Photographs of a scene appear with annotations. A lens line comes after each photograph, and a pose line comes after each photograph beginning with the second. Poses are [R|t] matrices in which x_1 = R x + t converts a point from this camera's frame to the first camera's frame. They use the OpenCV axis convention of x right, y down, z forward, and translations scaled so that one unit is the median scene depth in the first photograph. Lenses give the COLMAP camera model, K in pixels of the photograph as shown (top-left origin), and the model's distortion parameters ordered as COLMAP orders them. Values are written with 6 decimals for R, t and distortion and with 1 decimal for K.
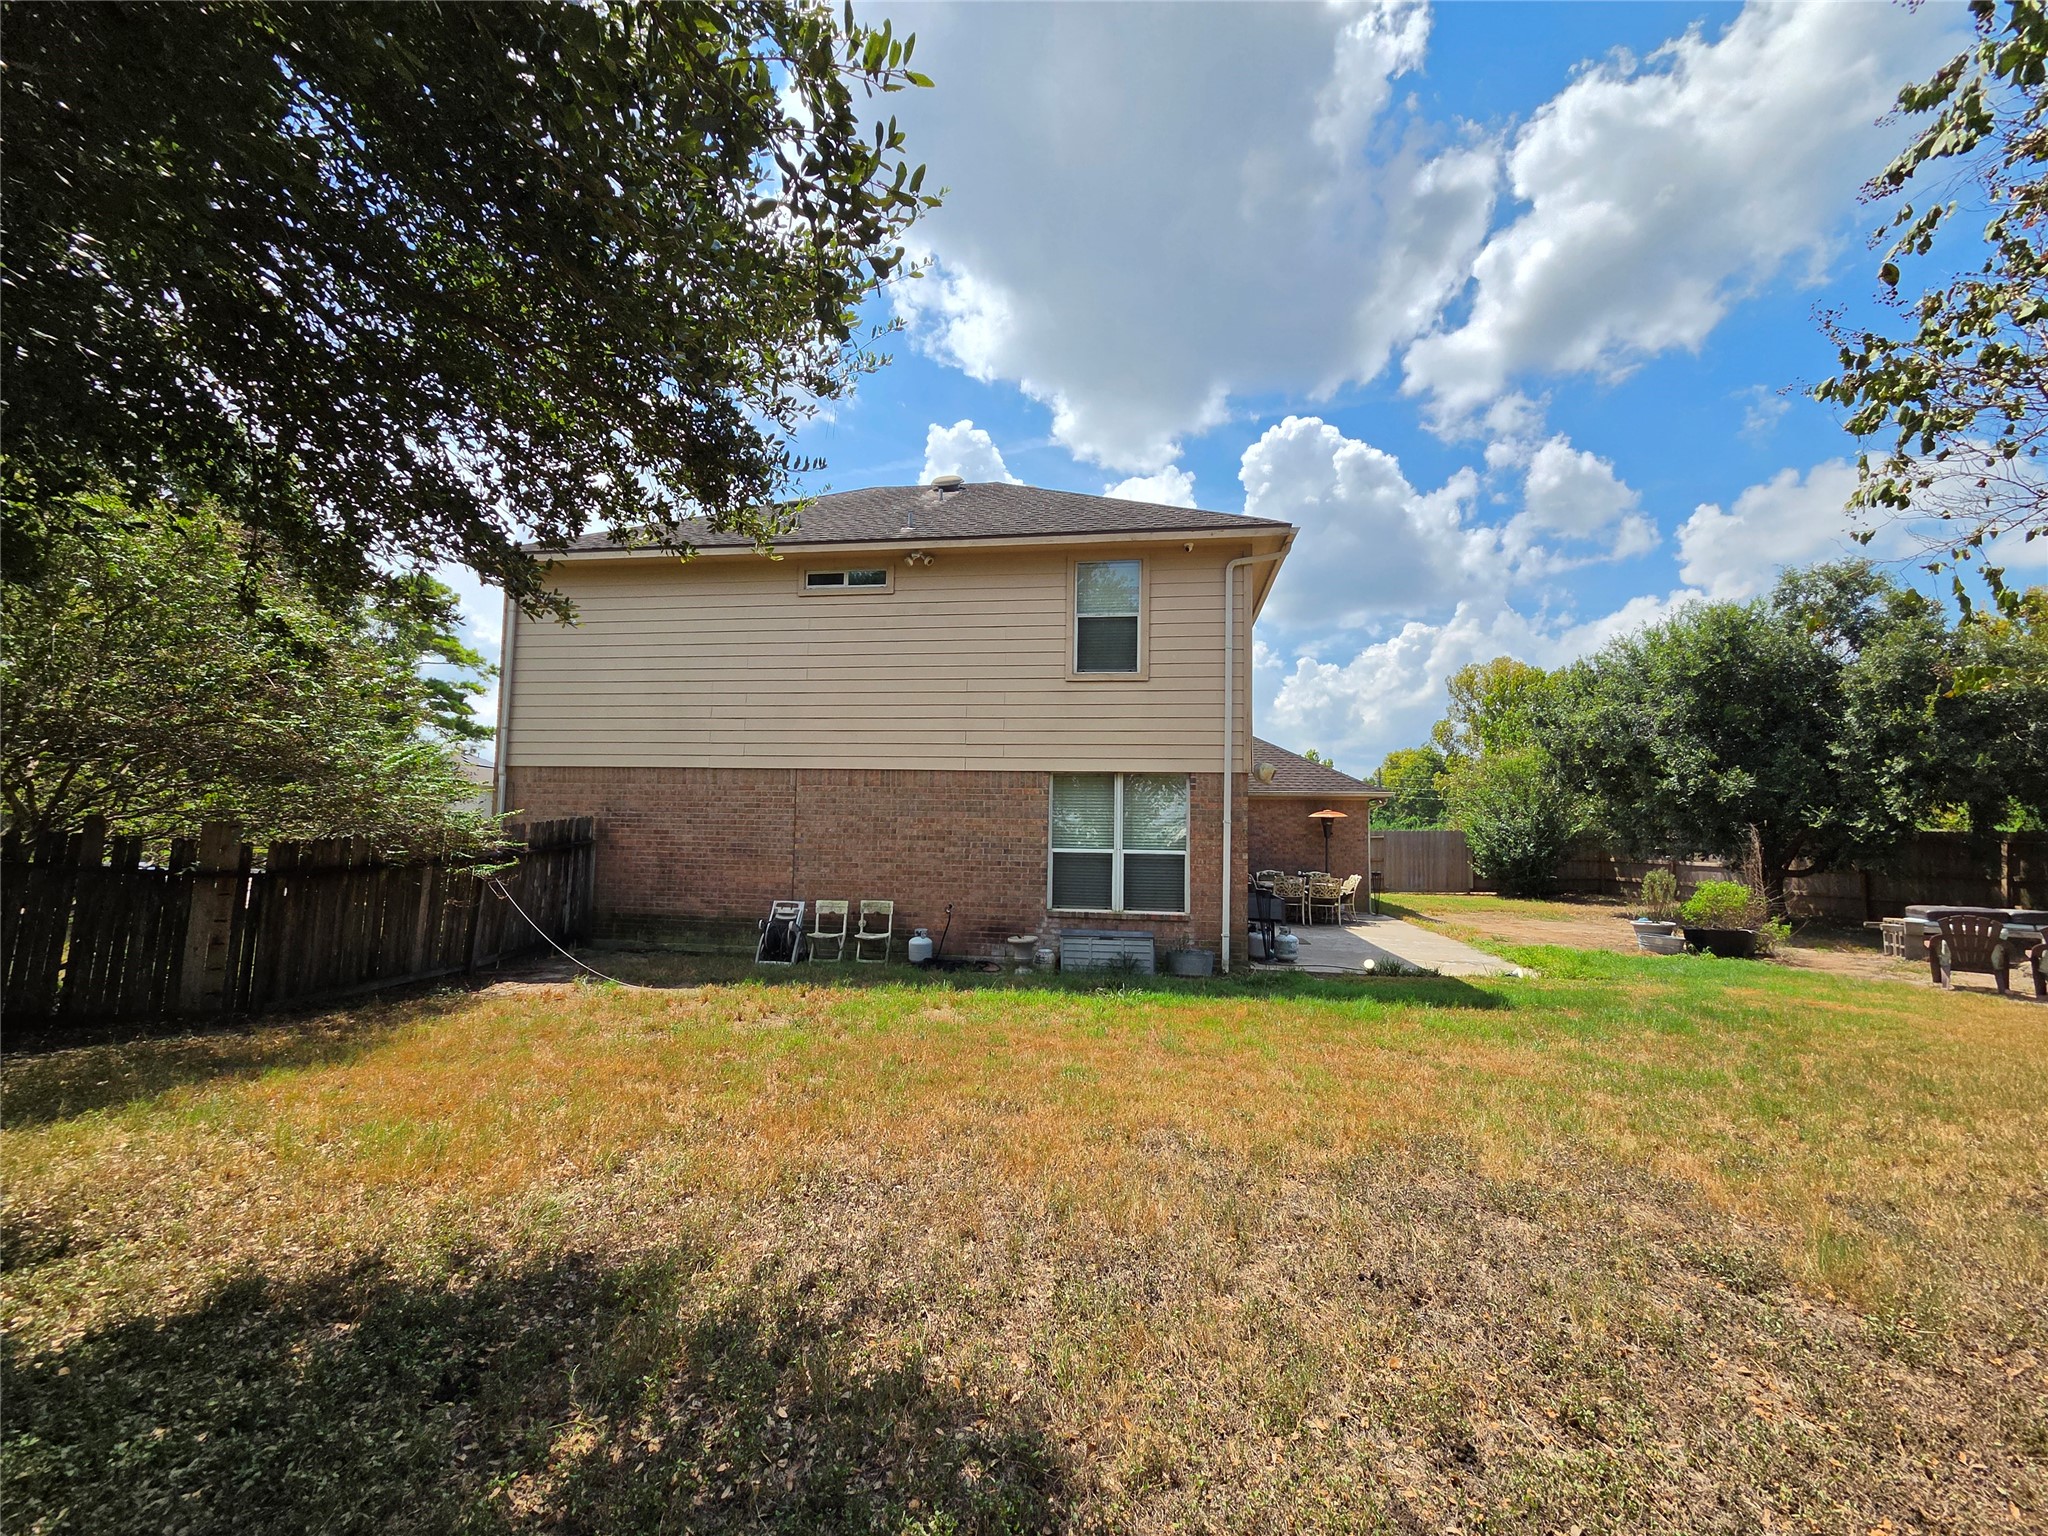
lens RADIAL K [[842.4, 0, 1032.4], [0, 842.4, 777.9], [0, 0, 1]] dist [0.002811, 0.000455]
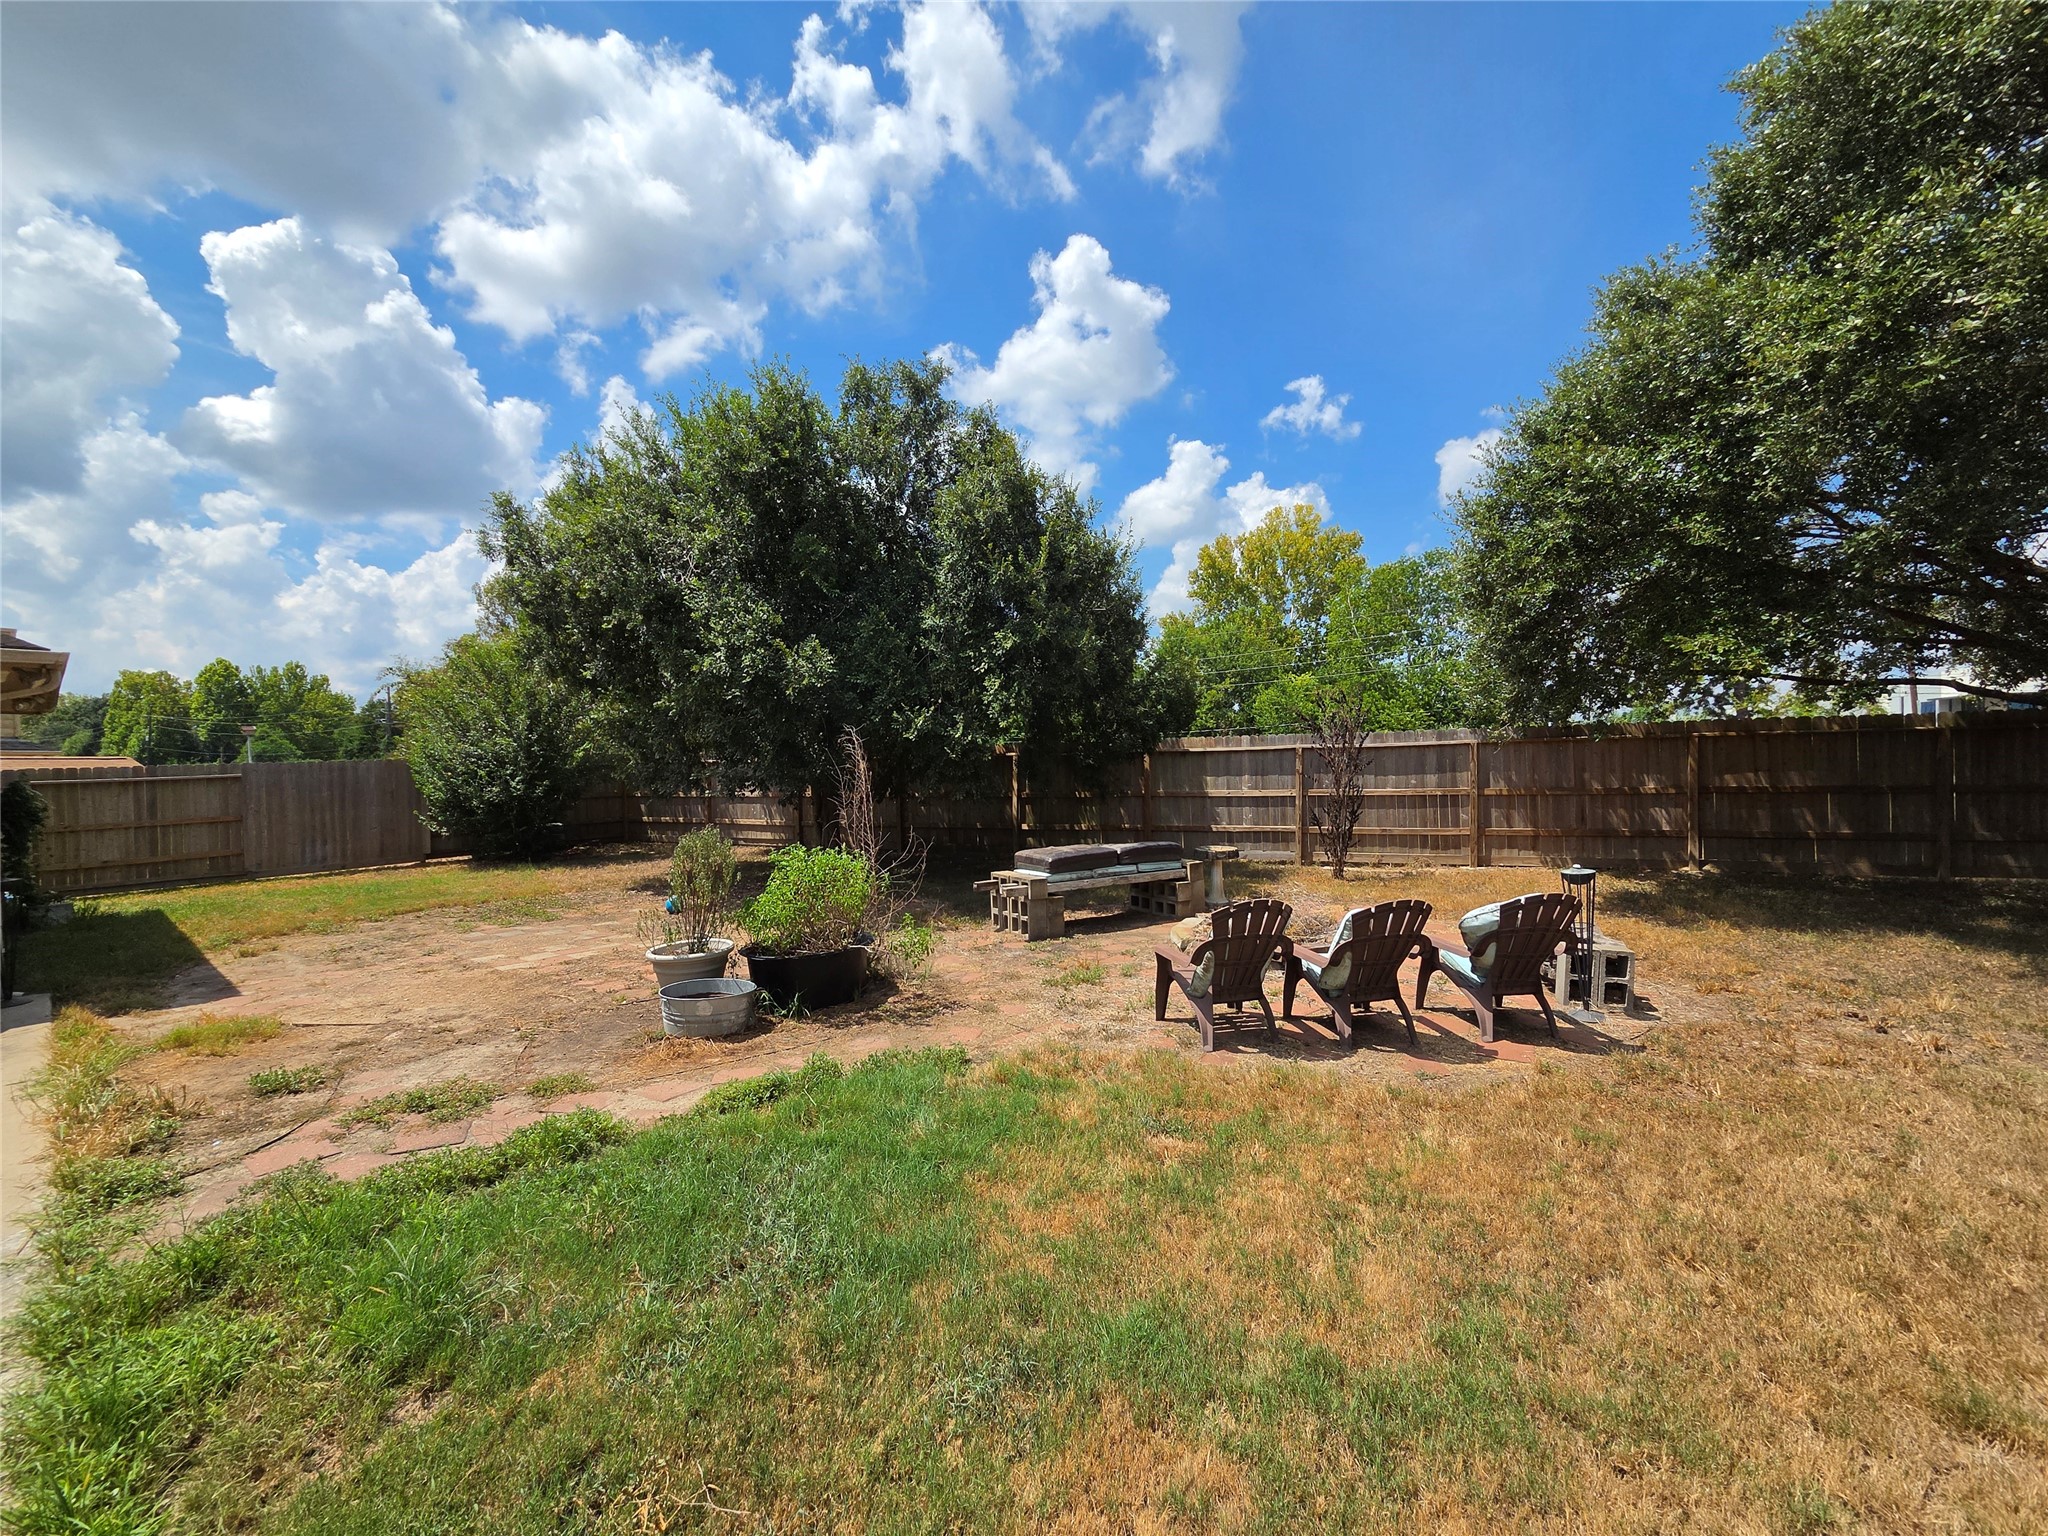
lens RADIAL K [[842.4, 0, 1028.1], [0, 842.4, 778.0], [0, 0, 1]] dist [0.002811, 0.000455]
pose [[0.521705, -0.043316, 0.852026, 0.388691], [-0.027033, 0.997369, 0.067258, 0.039866], [-0.852698, -0.058122, 0.519161, 0.533321]]
